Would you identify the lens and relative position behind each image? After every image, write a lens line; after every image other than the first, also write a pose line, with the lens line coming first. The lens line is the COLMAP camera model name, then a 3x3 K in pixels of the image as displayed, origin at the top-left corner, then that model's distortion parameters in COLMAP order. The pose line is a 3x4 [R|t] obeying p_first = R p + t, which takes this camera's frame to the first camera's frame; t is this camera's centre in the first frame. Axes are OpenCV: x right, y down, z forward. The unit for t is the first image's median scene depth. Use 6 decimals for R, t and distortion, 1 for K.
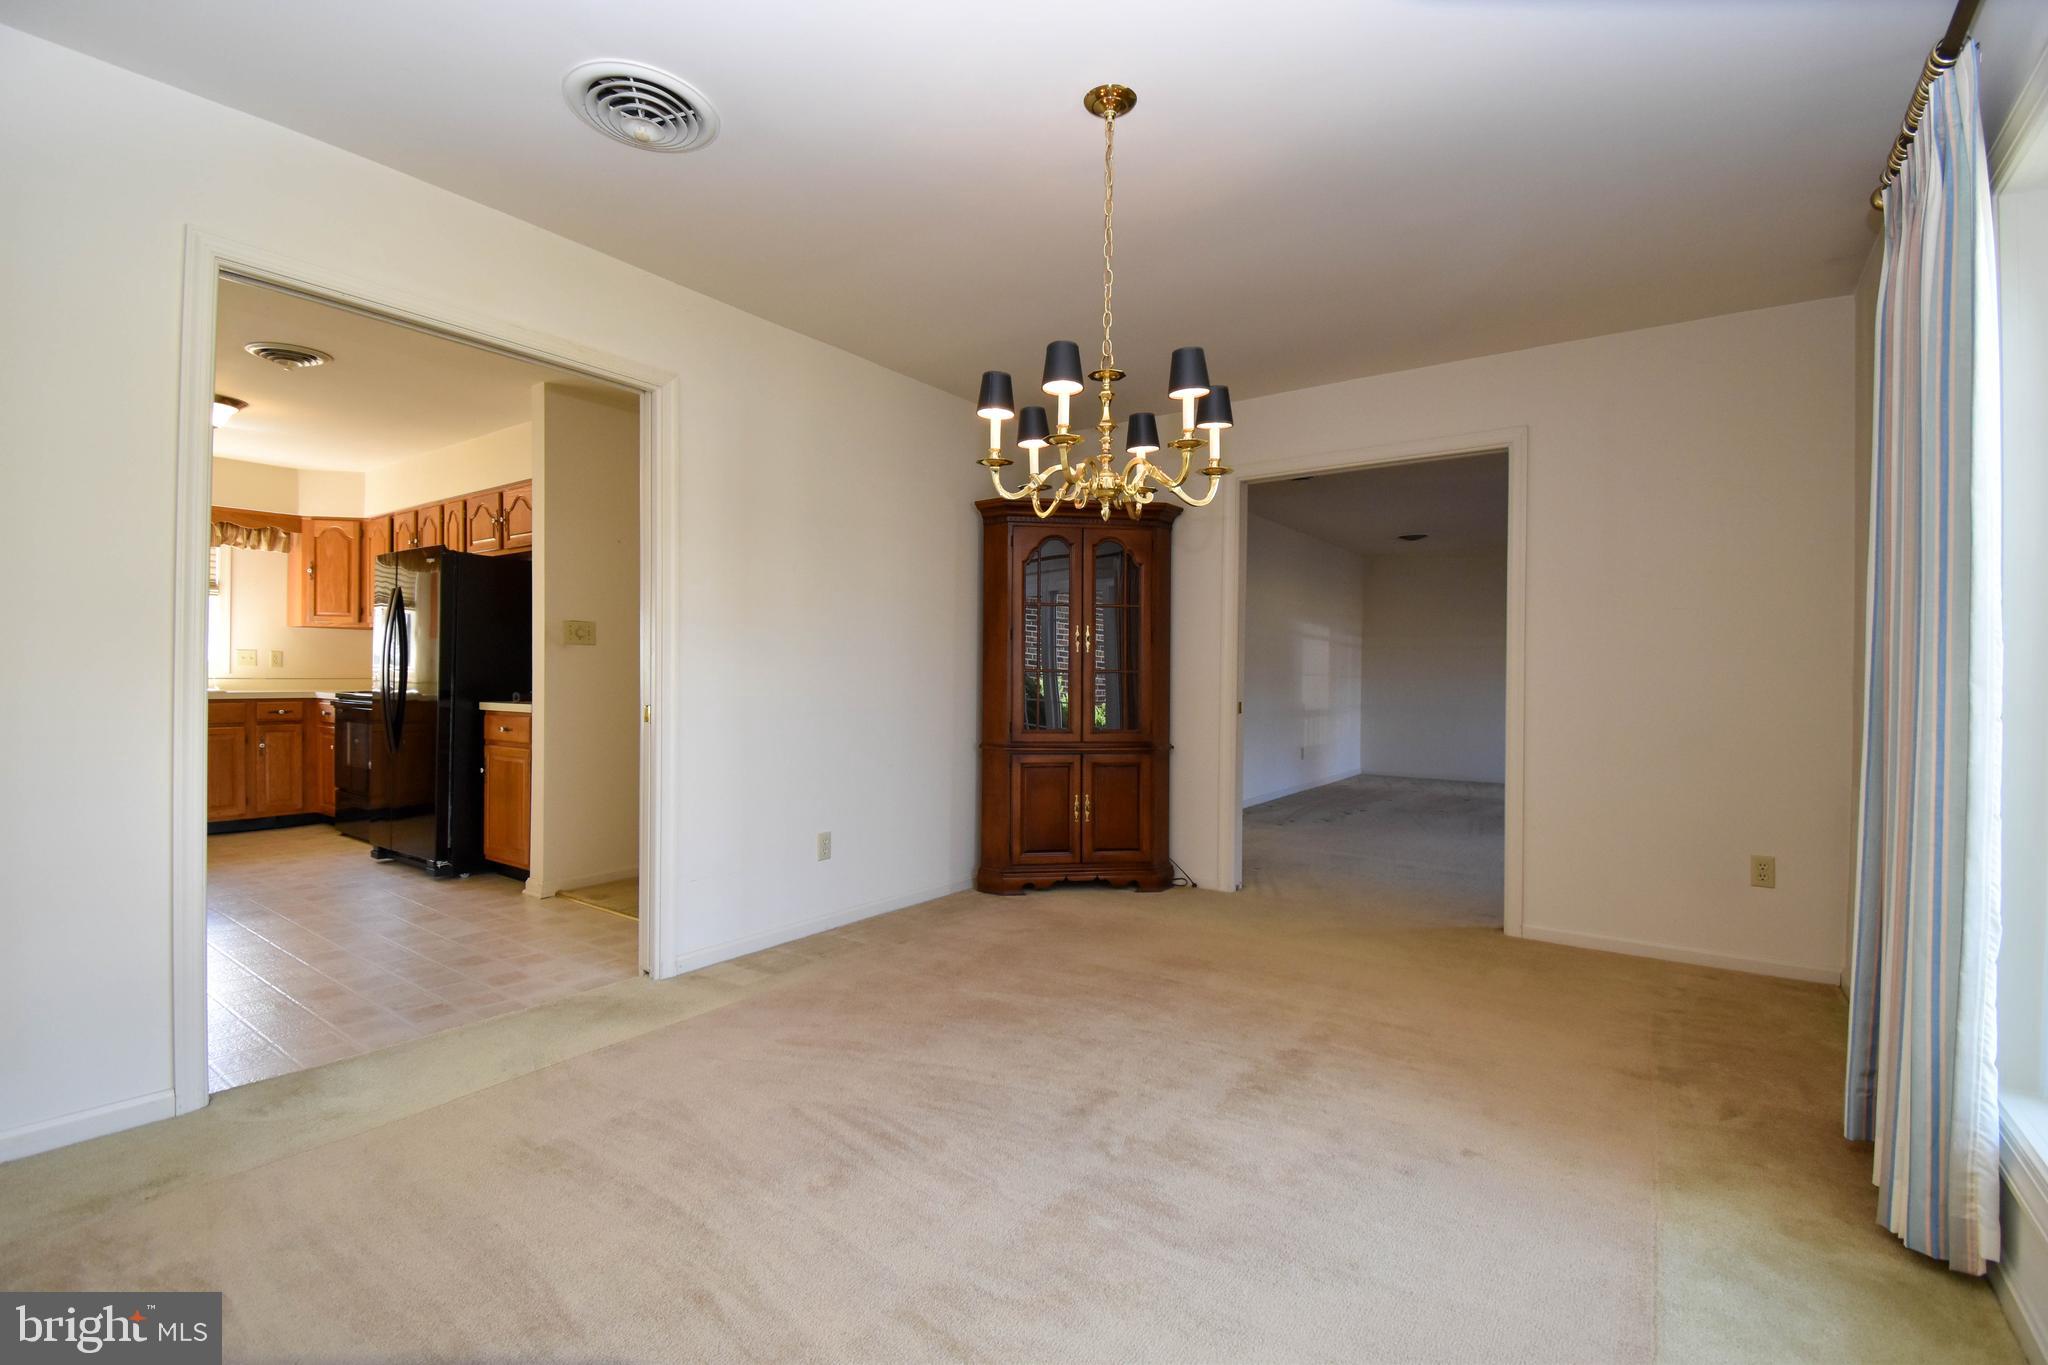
lens RADIAL K [[907.8, 0, 1027.3], [0, 907.8, 679.6], [0, 0, 1]] dist [0.020211, -0.025702]
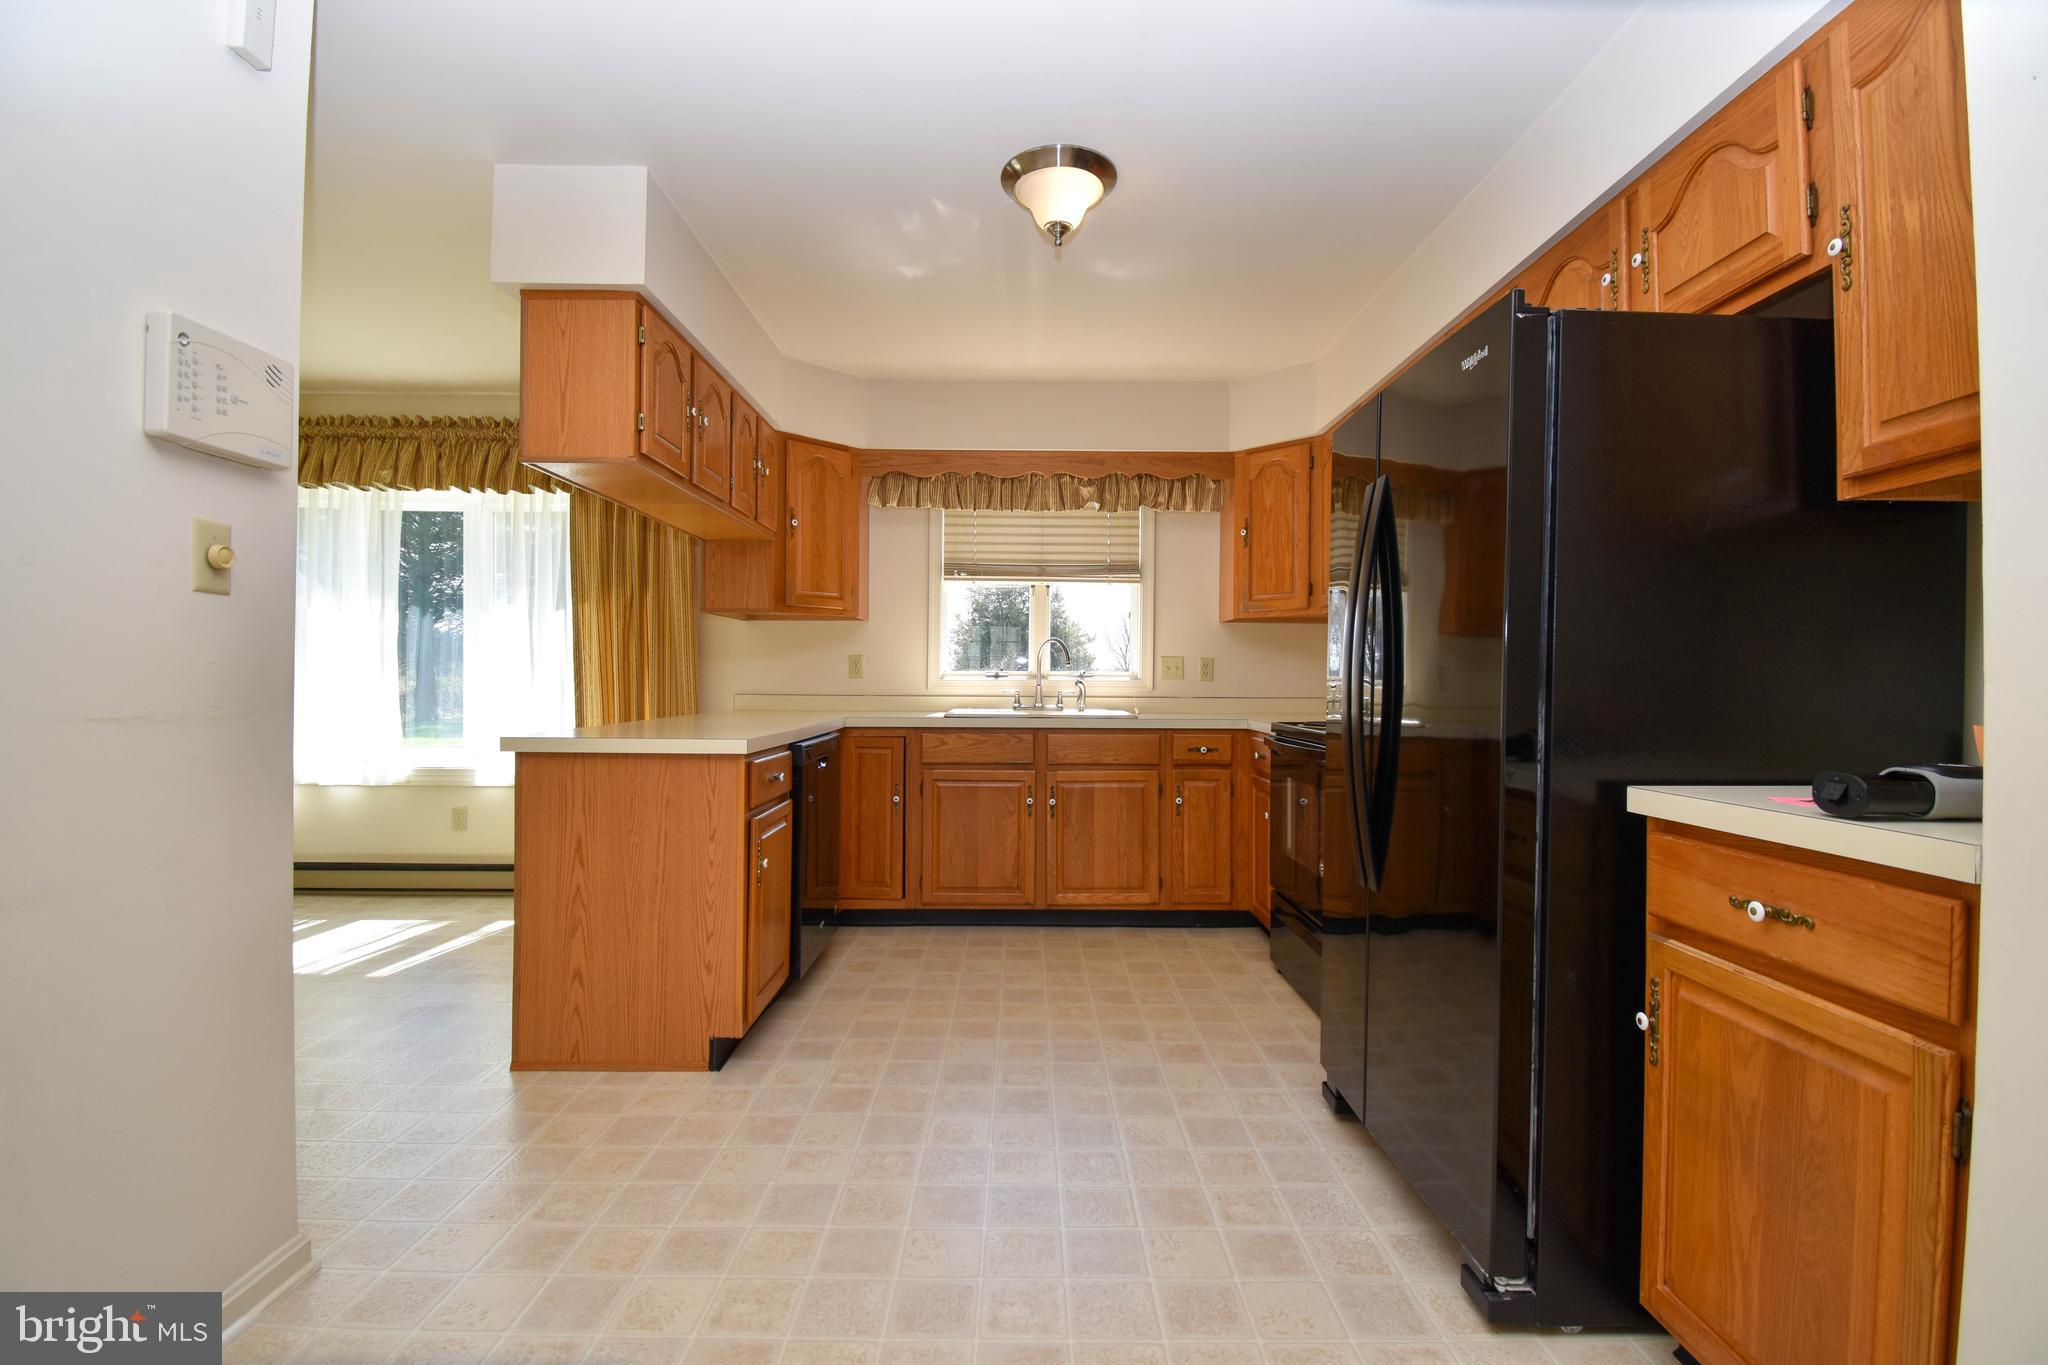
lens RADIAL K [[907.8, 0, 1027.3], [0, 907.8, 679.6], [0, 0, 1]] dist [0.020211, -0.025702]
pose [[0.590840, -0.006080, -0.806766, -0.366178], [-0.007381, 0.999889, -0.012941, -0.004823], [0.806755, 0.013601, 0.590729, 0.507247]]
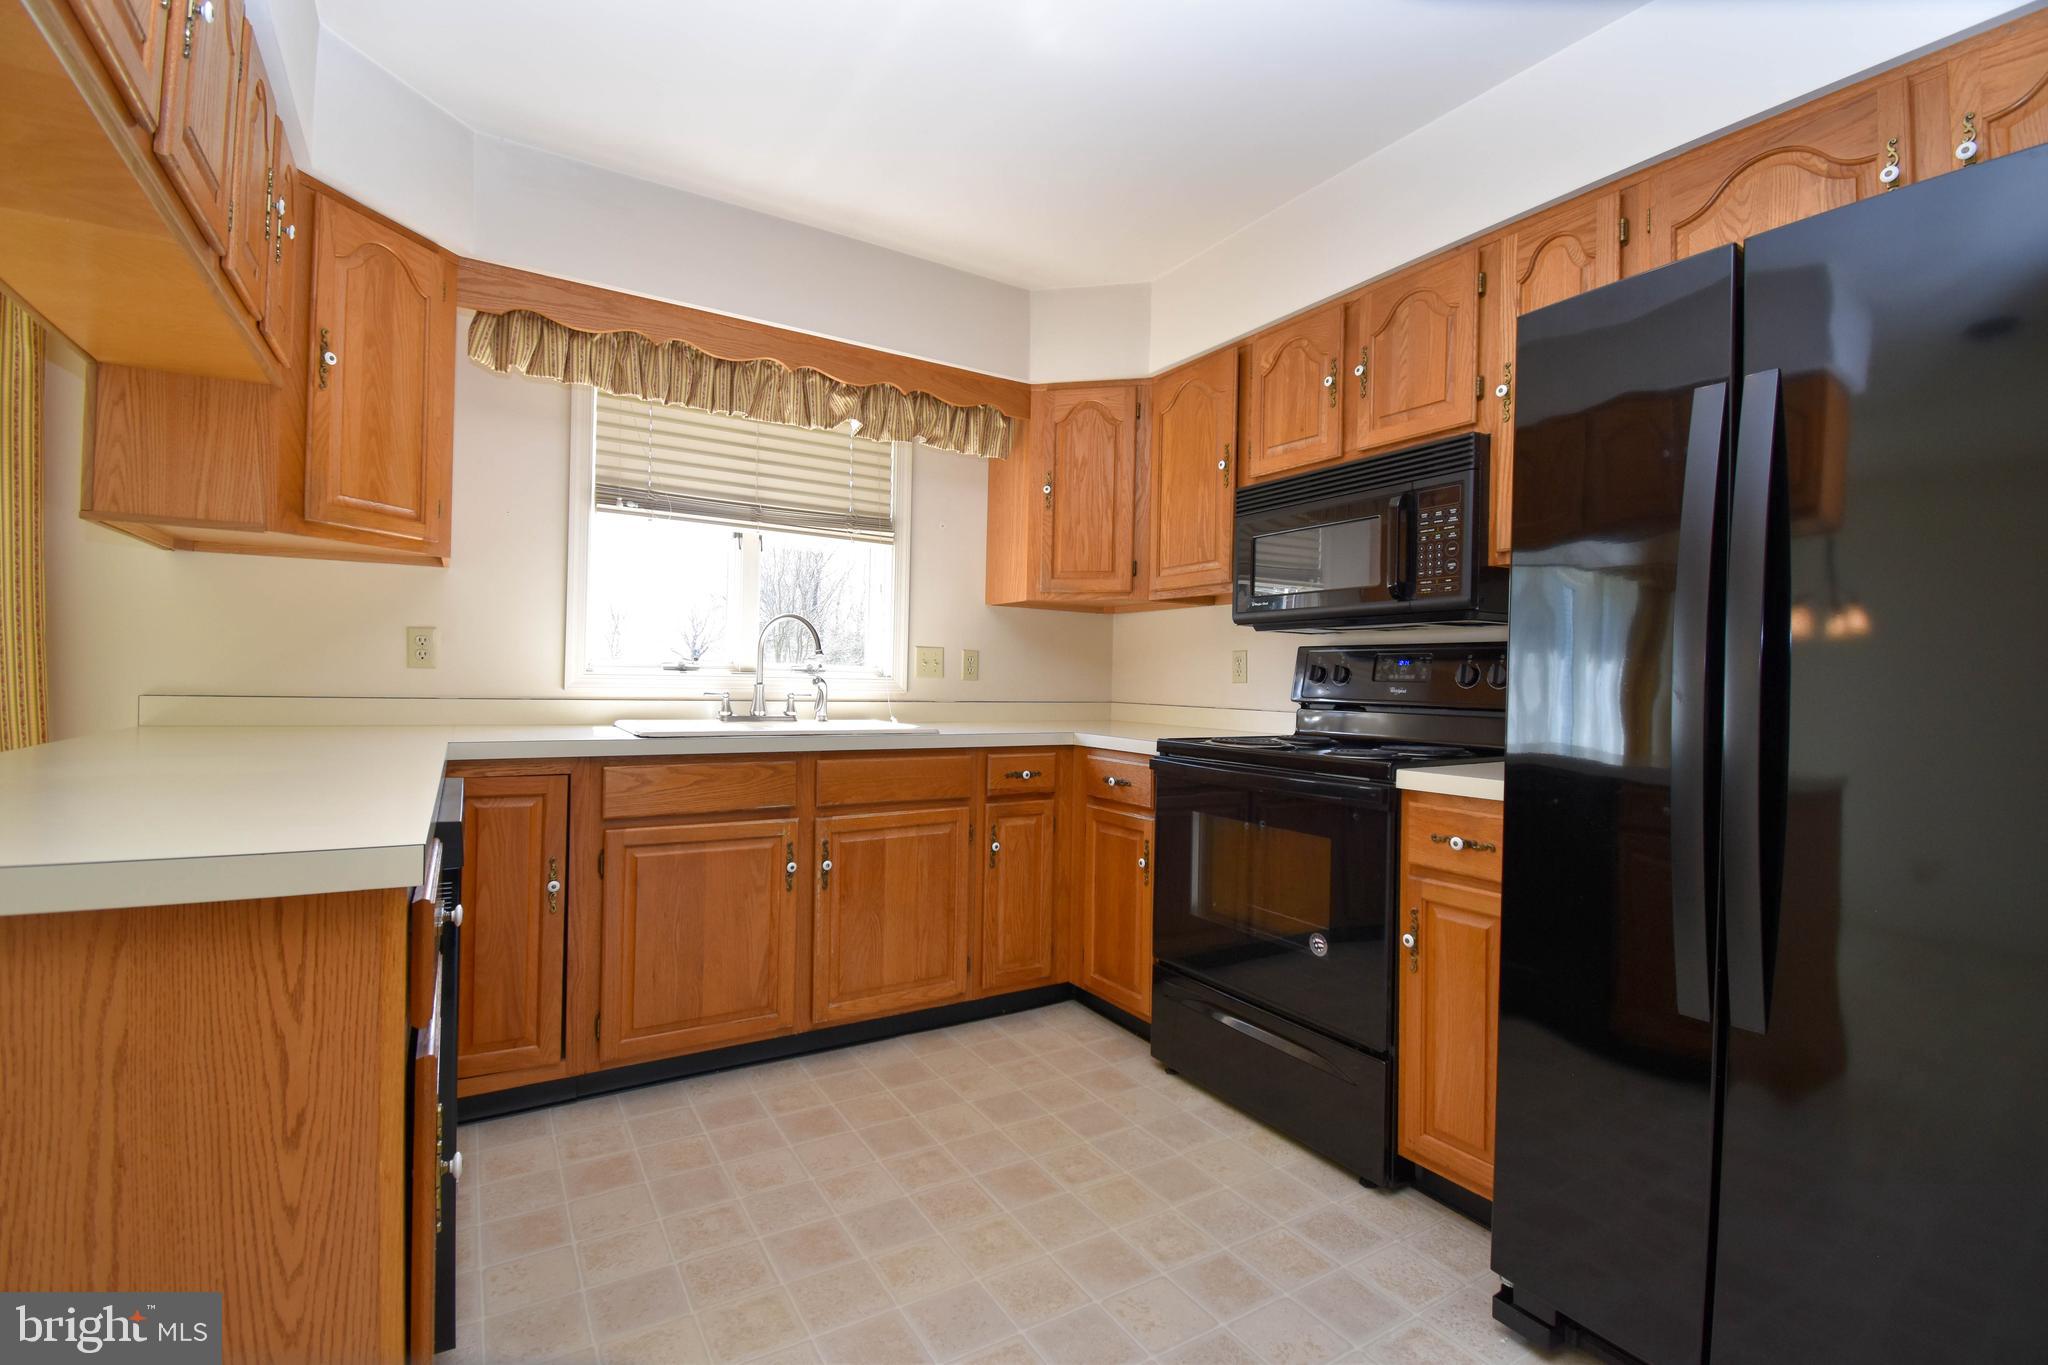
lens RADIAL K [[907.8, 0, 1027.3], [0, 907.8, 679.6], [0, 0, 1]] dist [0.020211, -0.025702]
pose [[0.924416, 0.010716, -0.381235, -0.625510], [-0.016216, 0.999806, -0.011218, -0.008723], [0.381041, 0.016552, 0.924410, 0.549359]]
